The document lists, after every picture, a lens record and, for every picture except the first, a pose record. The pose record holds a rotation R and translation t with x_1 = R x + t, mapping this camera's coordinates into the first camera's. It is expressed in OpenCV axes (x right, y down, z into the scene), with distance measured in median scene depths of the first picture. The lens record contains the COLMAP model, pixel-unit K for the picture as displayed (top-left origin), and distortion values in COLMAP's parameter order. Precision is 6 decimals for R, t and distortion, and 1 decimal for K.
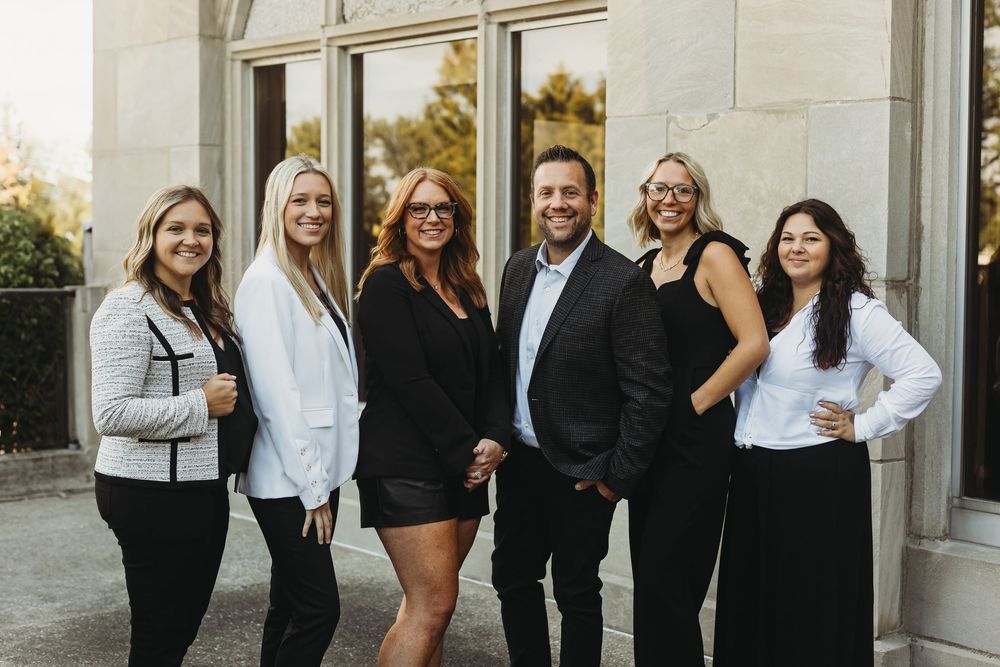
lens RADIAL K [[1458.5, 0, 509.4], [0, 1458.5, 315.8], [0, 0, 1]] dist [-0.002316, -0.019808]
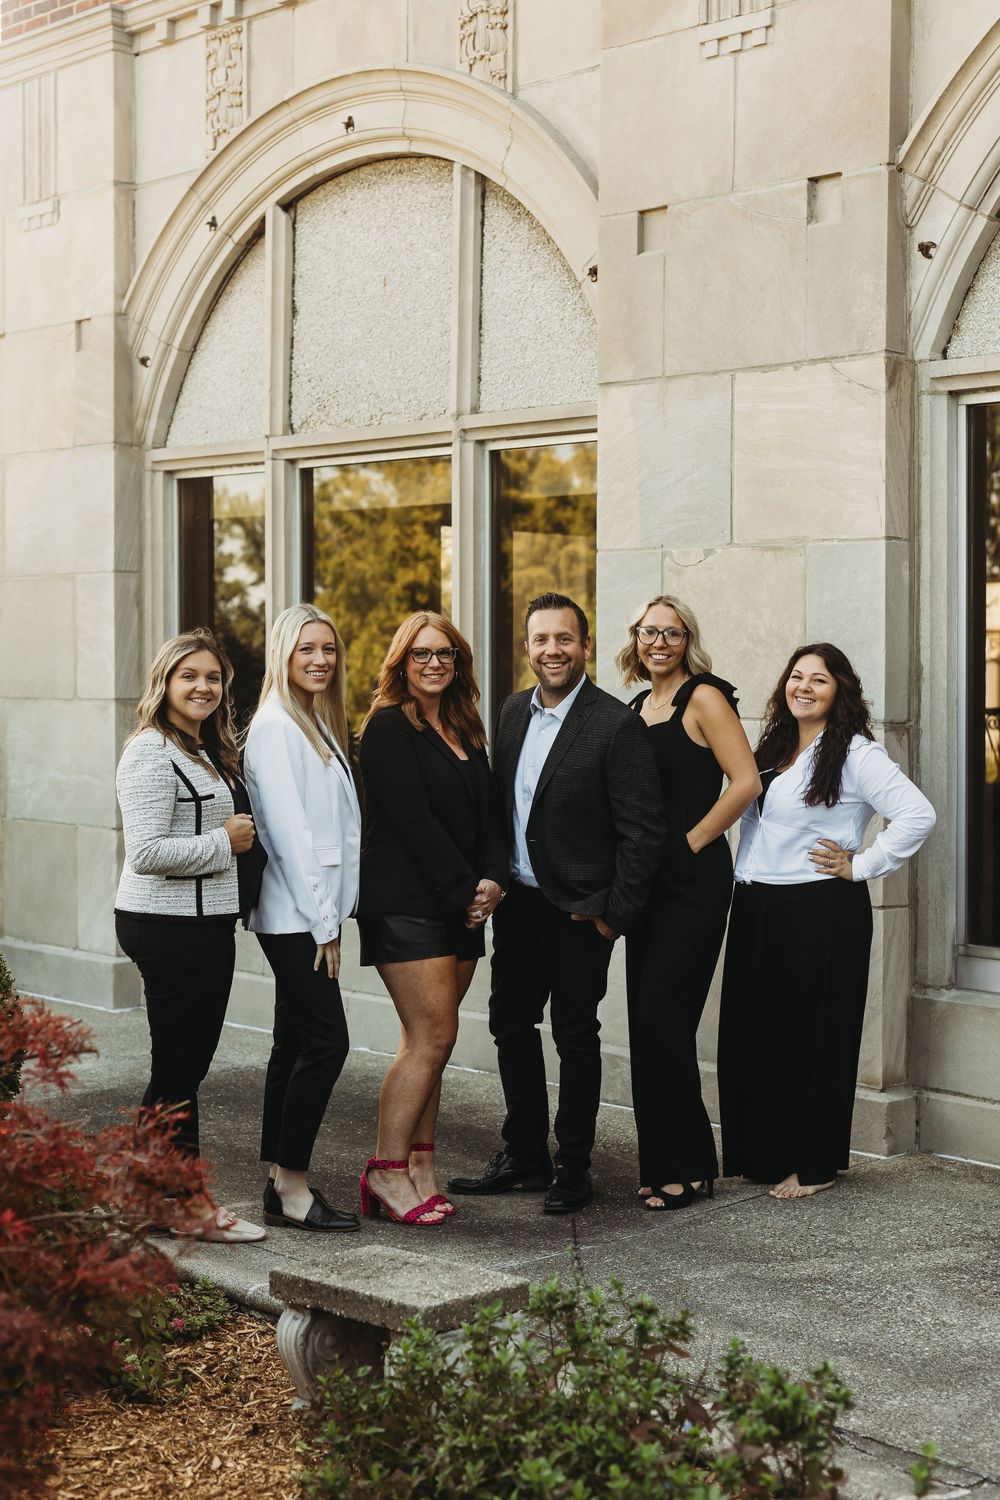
lens RADIAL K [[2255.5, 0, 521.3], [0, 2255.5, 721.5], [0, 0, 1]] dist [-0.000969, -0.007110]
pose [[0.999259, -0.006941, 0.037853, -0.038281], [0.008149, 0.999460, -0.031831, 0.018833], [-0.037611, 0.032115, 0.998776, -0.443979]]
